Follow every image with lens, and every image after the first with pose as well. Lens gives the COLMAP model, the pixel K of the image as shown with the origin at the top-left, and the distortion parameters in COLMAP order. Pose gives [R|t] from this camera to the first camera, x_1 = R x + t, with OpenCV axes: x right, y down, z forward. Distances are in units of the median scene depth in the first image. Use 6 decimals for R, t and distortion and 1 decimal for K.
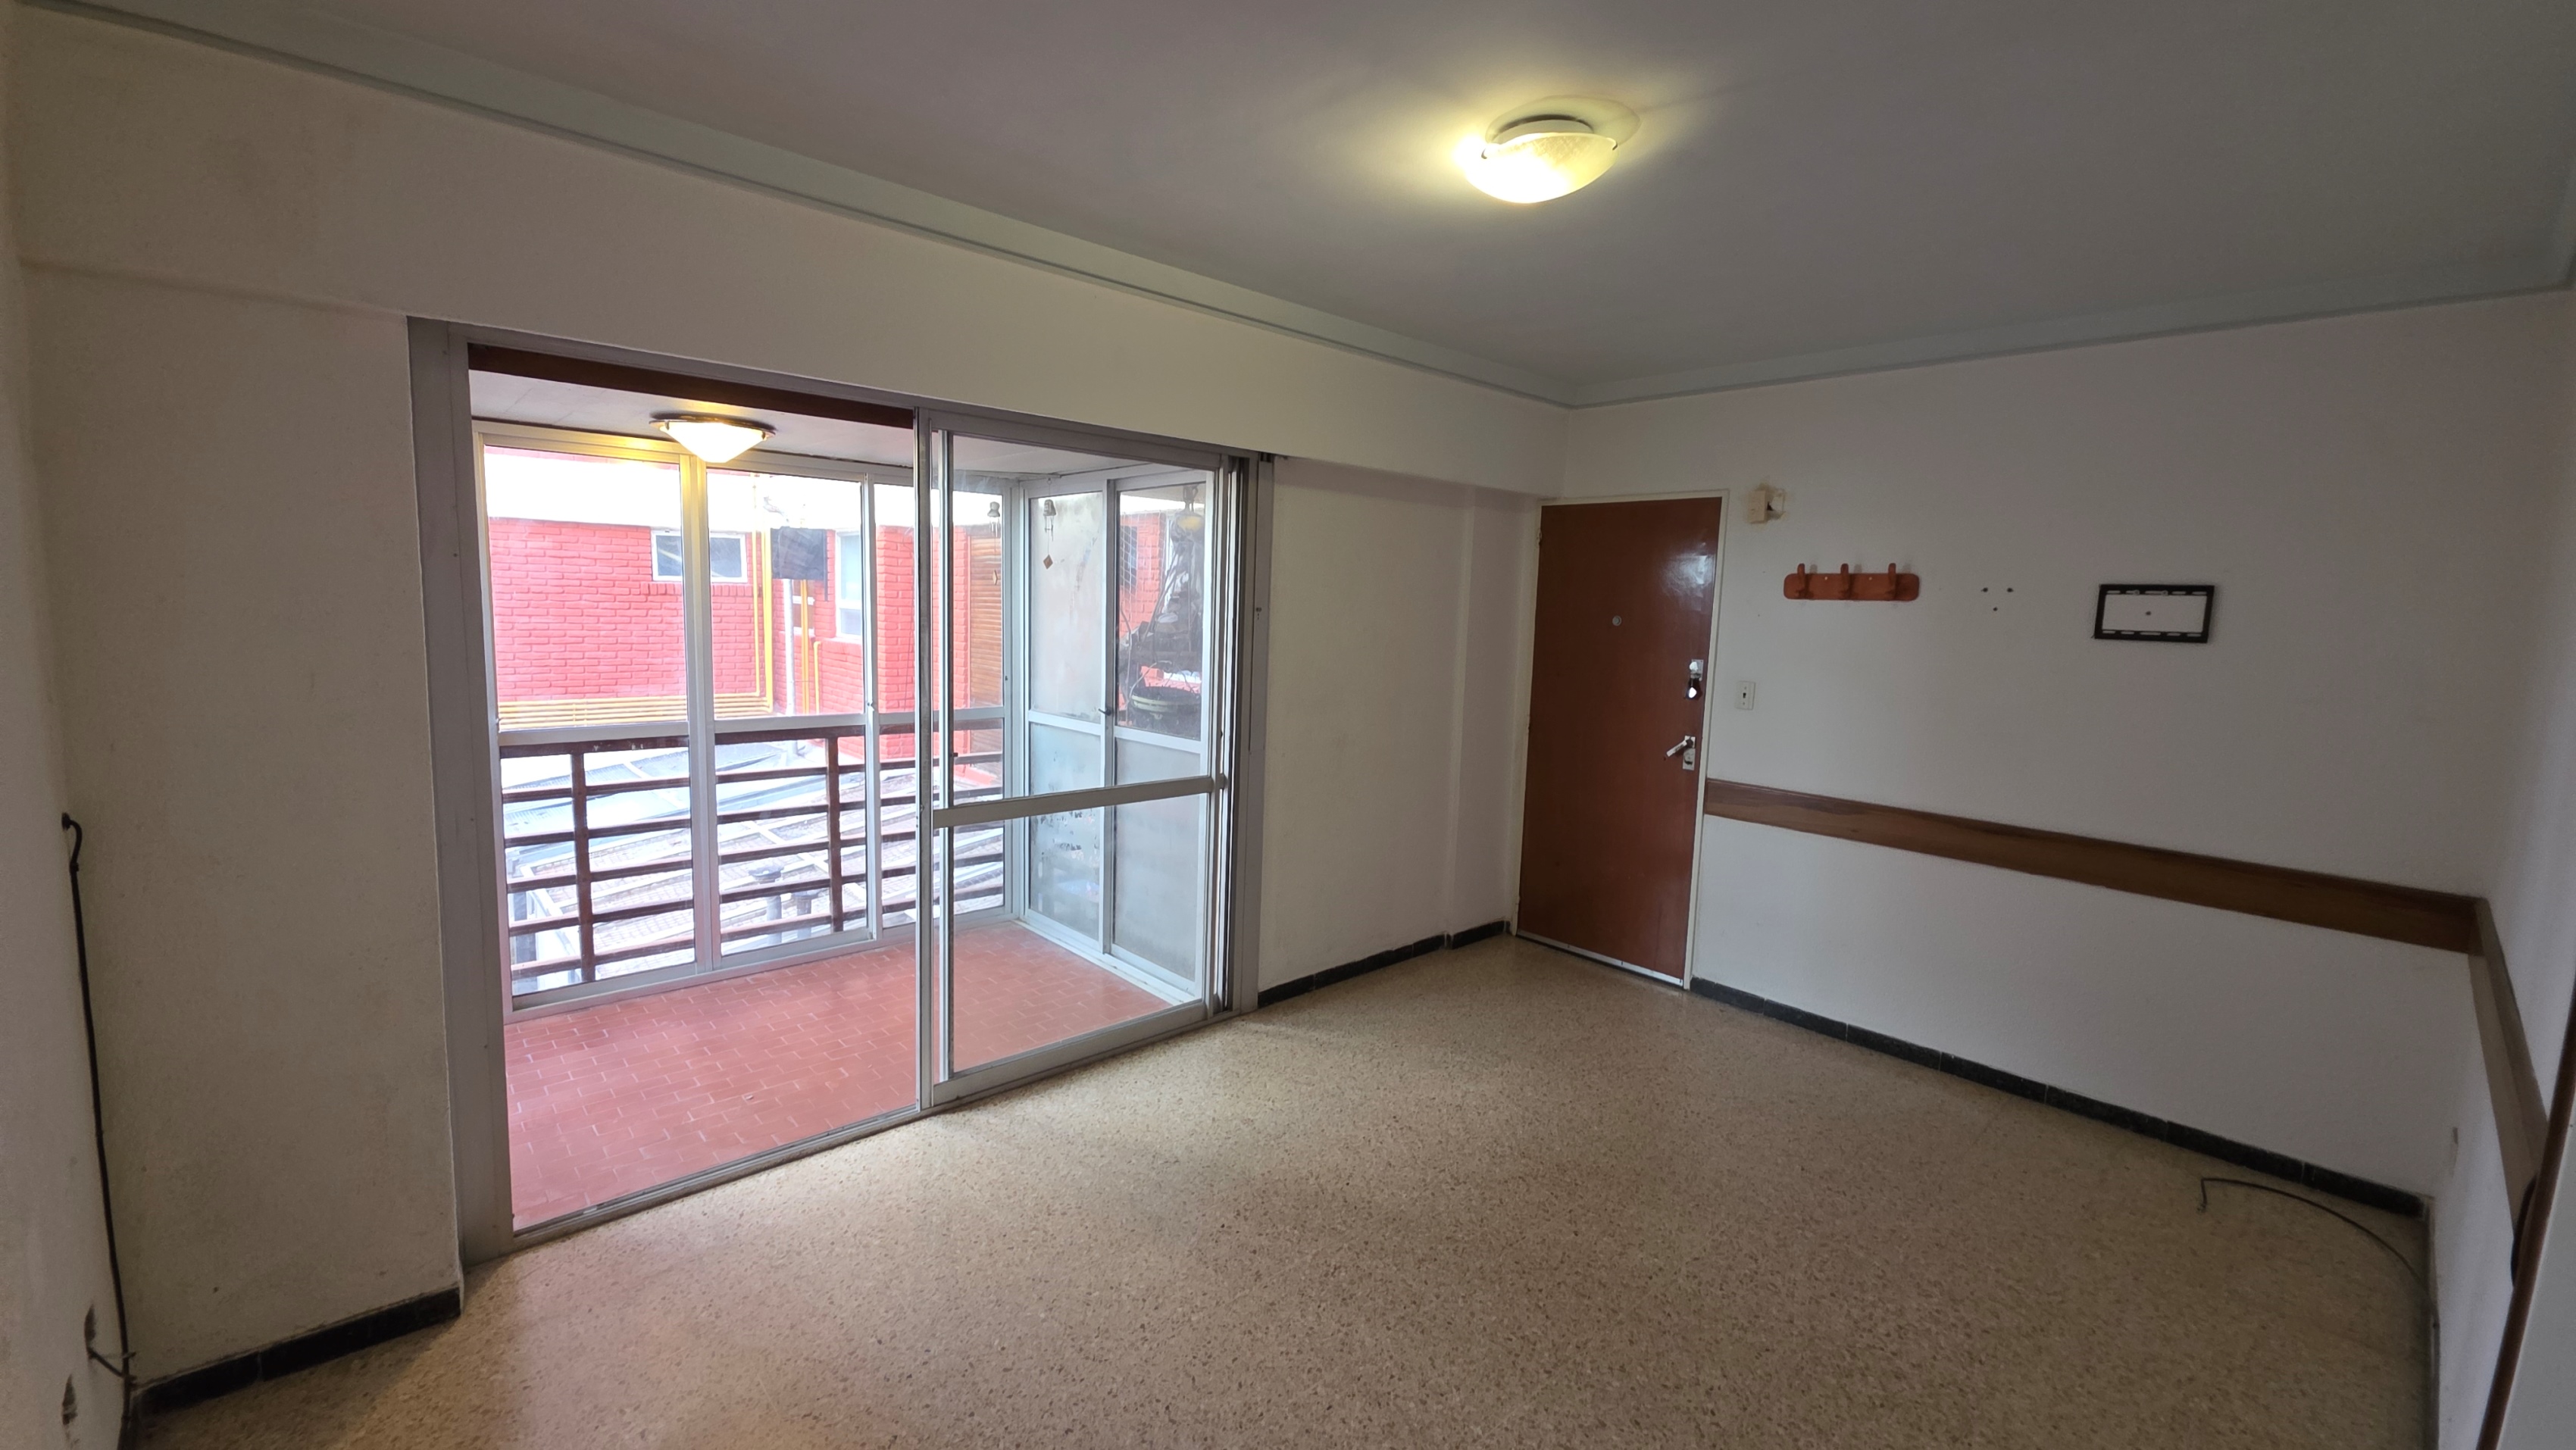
lens RADIAL K [[1026.8, 0, 1287.5], [0, 1026.8, 710.9], [0, 0, 1]] dist [0.012756, -0.007602]
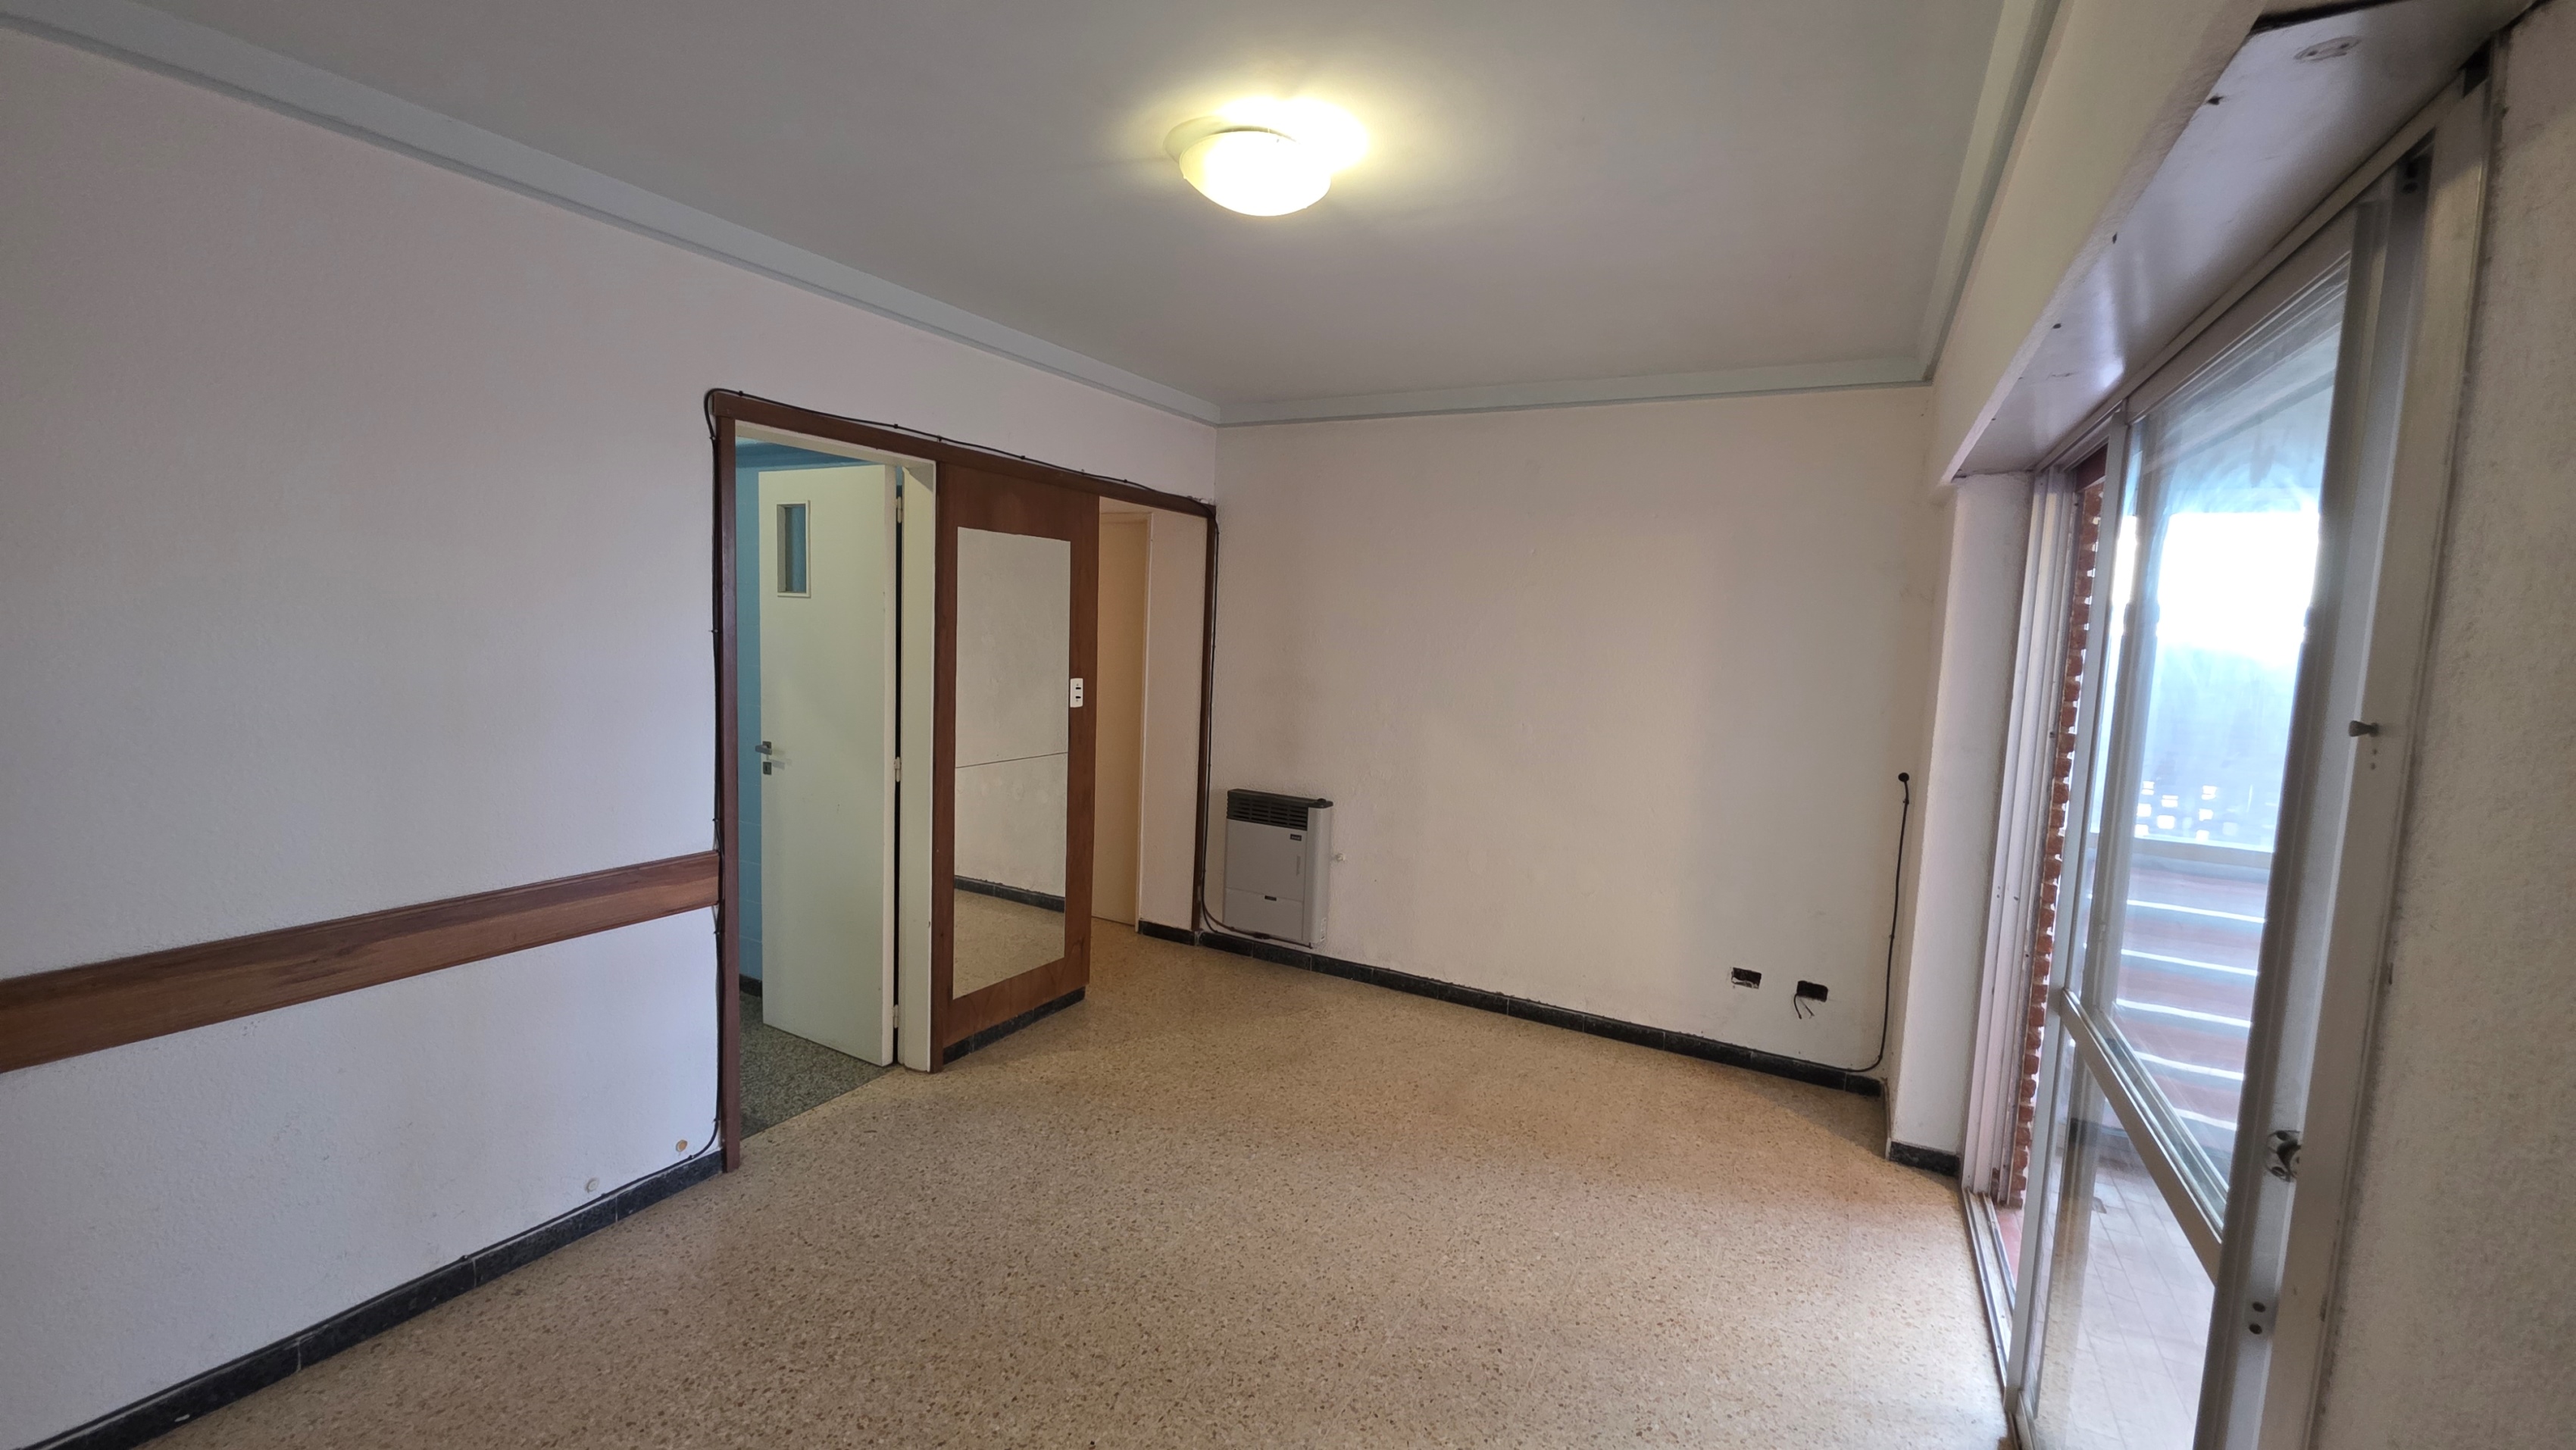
lens RADIAL K [[1026.8, 0, 1287.5], [0, 1026.8, 710.9], [0, 0, 1]] dist [0.012756, -0.007602]
pose [[-0.942614, -0.044022, -0.330968, 0.428001], [-0.108464, 0.977881, 0.178843, -0.170626], [0.315774, 0.204478, -0.926539, 1.670498]]
